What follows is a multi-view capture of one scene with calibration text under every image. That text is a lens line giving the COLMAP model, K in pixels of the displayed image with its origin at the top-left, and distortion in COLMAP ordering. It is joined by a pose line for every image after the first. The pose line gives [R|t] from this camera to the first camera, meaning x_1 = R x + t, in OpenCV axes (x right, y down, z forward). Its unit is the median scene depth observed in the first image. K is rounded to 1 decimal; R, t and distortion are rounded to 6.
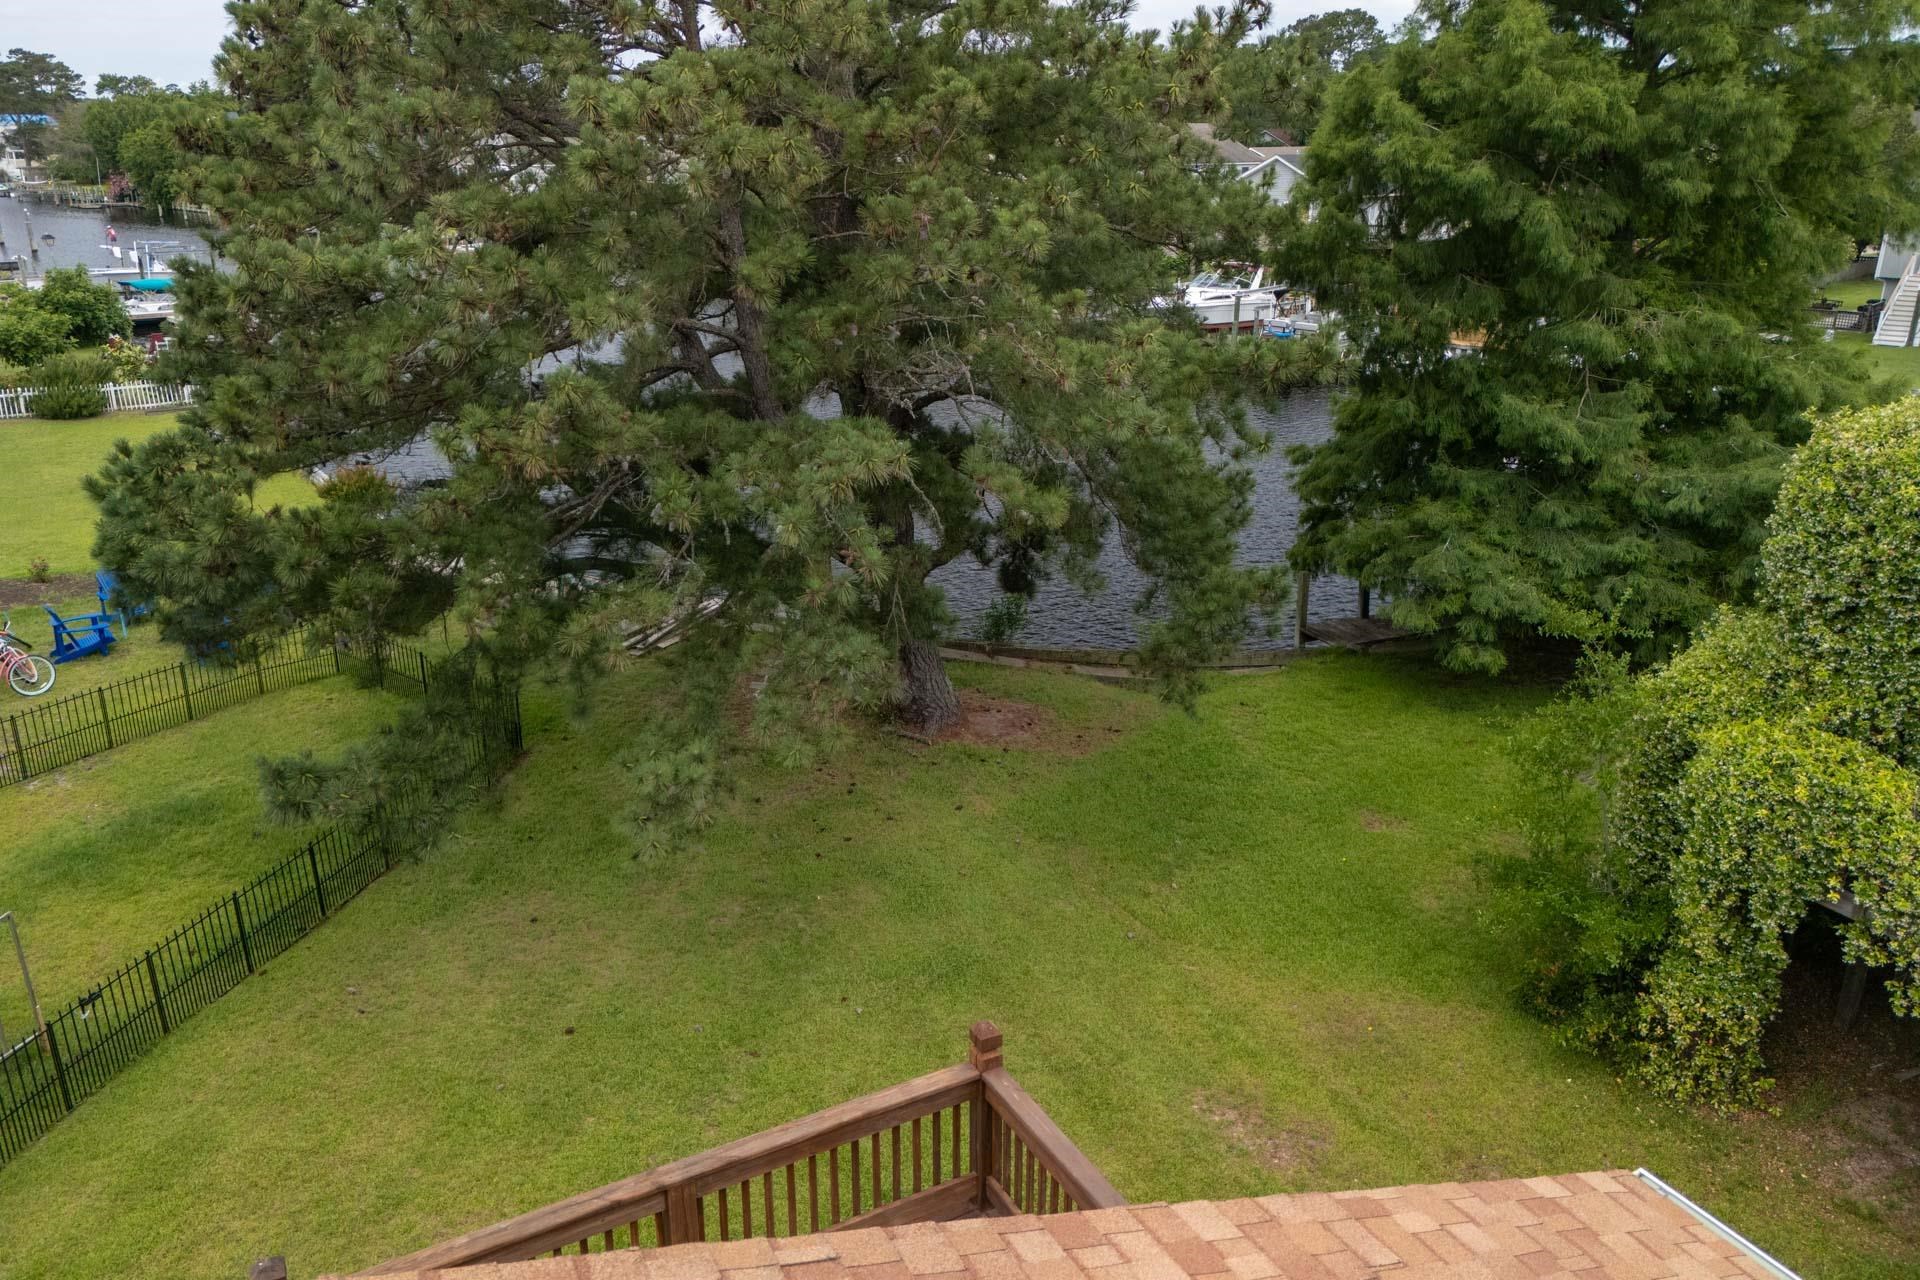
lens RADIAL K [[1410.0, 0, 960.0], [0, 1410.0, 640.0], [0, 0, 1]] dist [0.065161, -0.062831]
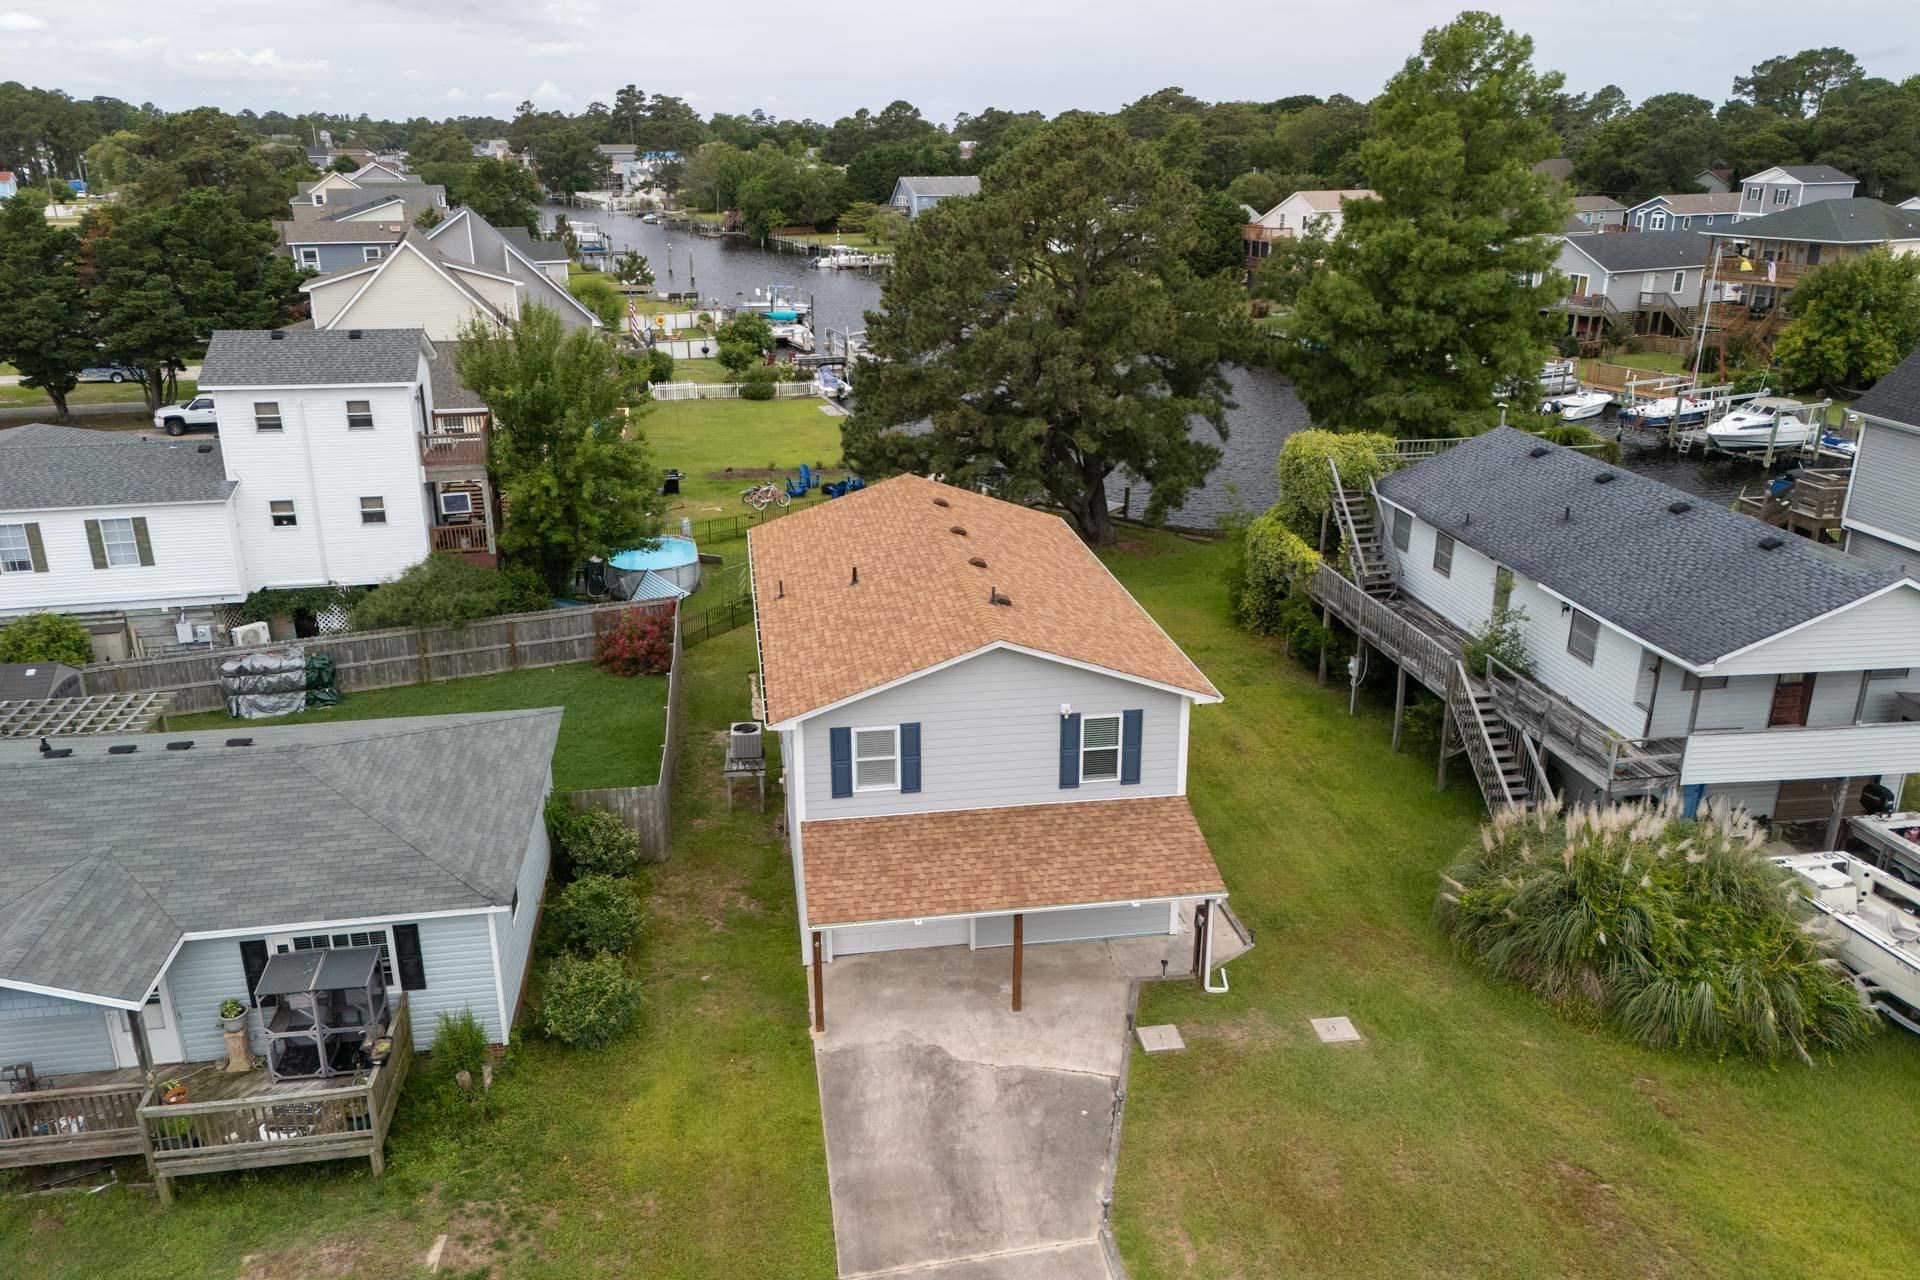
lens RADIAL K [[1410.0, 0, 960.0], [0, 1410.0, 640.0], [0, 0, 1]] dist [0.065161, -0.062831]
pose [[0.943875, 0.105968, -0.312842, 0.156095], [-0.105549, 0.994245, 0.018324, 0.060504], [0.312983, 0.015725, 0.949628, -0.418619]]
